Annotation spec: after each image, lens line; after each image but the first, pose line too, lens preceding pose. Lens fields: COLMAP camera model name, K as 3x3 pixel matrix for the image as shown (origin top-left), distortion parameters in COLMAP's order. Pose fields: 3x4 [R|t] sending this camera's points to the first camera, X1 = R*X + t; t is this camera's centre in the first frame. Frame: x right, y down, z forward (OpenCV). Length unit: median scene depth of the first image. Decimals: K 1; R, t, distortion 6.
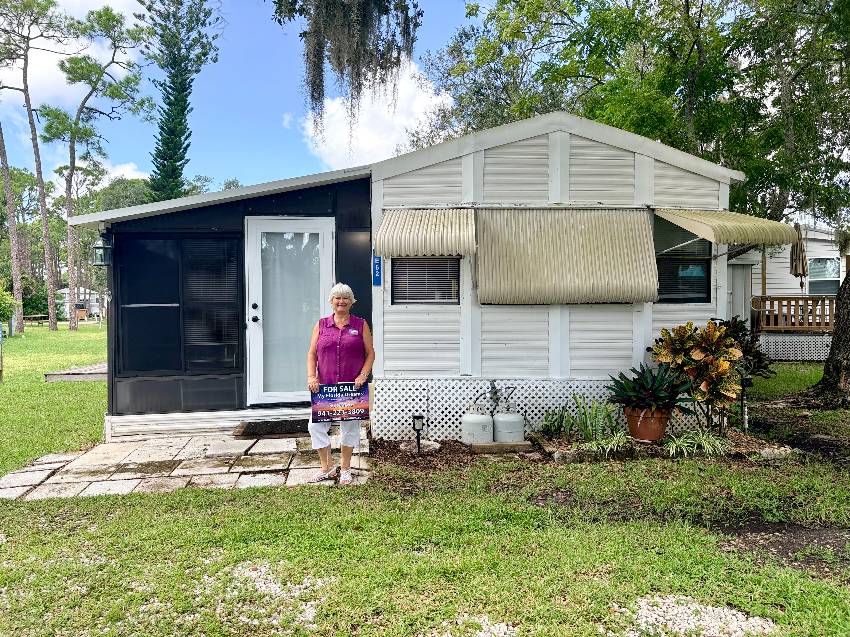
lens RADIAL K [[678.8, 0, 439.5], [0, 678.8, 318.7], [0, 0, 1]] dist [0.041576, -0.055783]
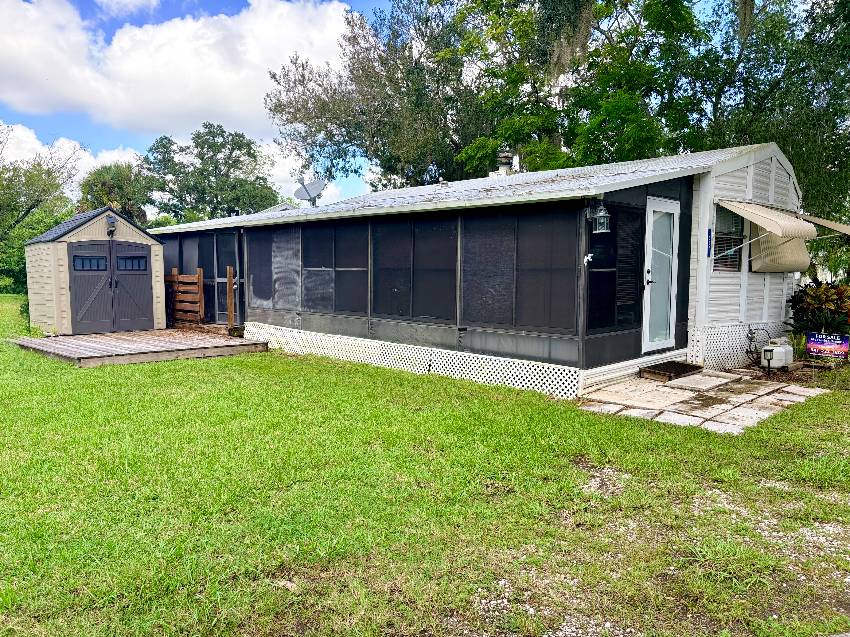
lens RADIAL K [[678.8, 0, 439.5], [0, 678.8, 318.7], [0, 0, 1]] dist [0.041576, -0.055783]
pose [[0.772452, -0.033312, 0.634199, -1.340419], [0.002152, 0.998755, 0.049839, 0.004292], [-0.635069, -0.037133, 0.771562, 0.300151]]
